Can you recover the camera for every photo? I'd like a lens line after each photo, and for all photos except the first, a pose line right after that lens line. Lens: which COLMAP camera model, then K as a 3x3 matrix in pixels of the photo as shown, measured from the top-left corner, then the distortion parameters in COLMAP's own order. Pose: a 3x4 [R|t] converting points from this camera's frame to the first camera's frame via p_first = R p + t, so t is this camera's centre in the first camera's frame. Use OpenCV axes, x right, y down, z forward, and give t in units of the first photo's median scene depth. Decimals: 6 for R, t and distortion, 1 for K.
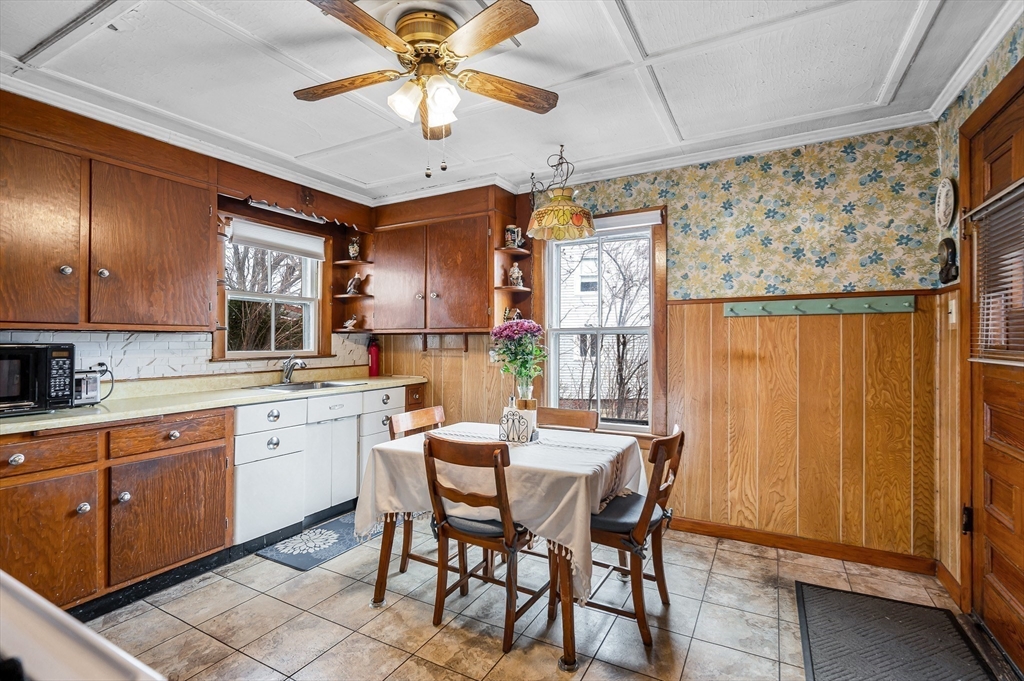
lens RADIAL K [[468.6, 0, 516.7], [0, 468.6, 339.4], [0, 0, 1]] dist [0.001387, 0.000131]
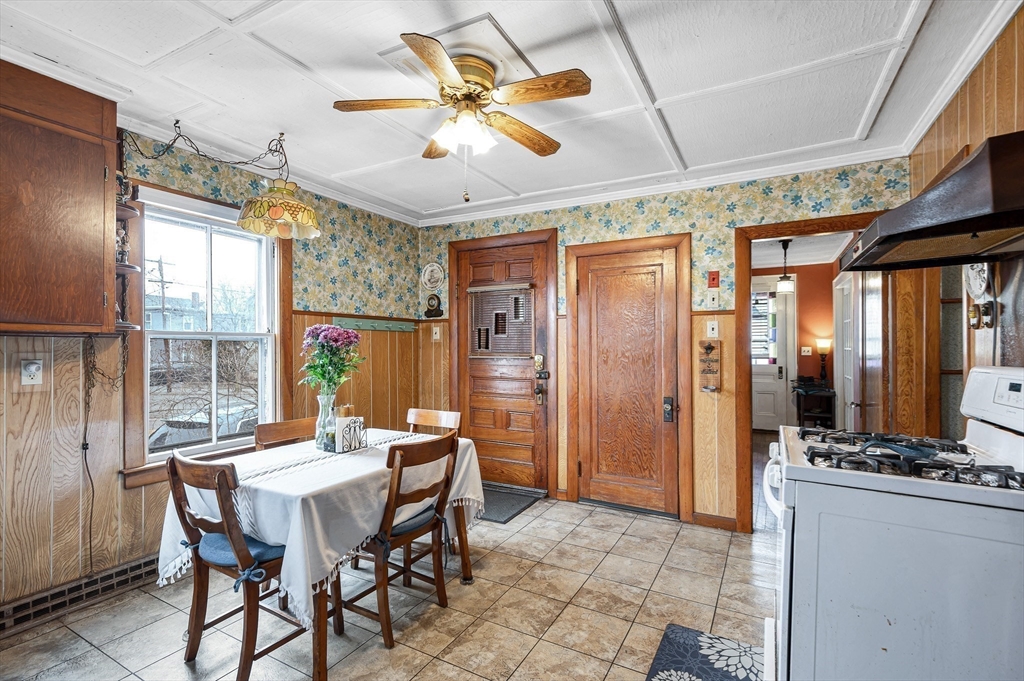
lens RADIAL K [[468.6, 0, 515.4], [0, 468.6, 345.2], [0, 0, 1]] dist [0.001387, 0.000131]
pose [[0.008691, 0.008617, 0.999925, -0.818500], [-0.001692, 0.999962, -0.008602, 0.005504], [-0.999961, -0.001617, 0.008705, 0.542539]]
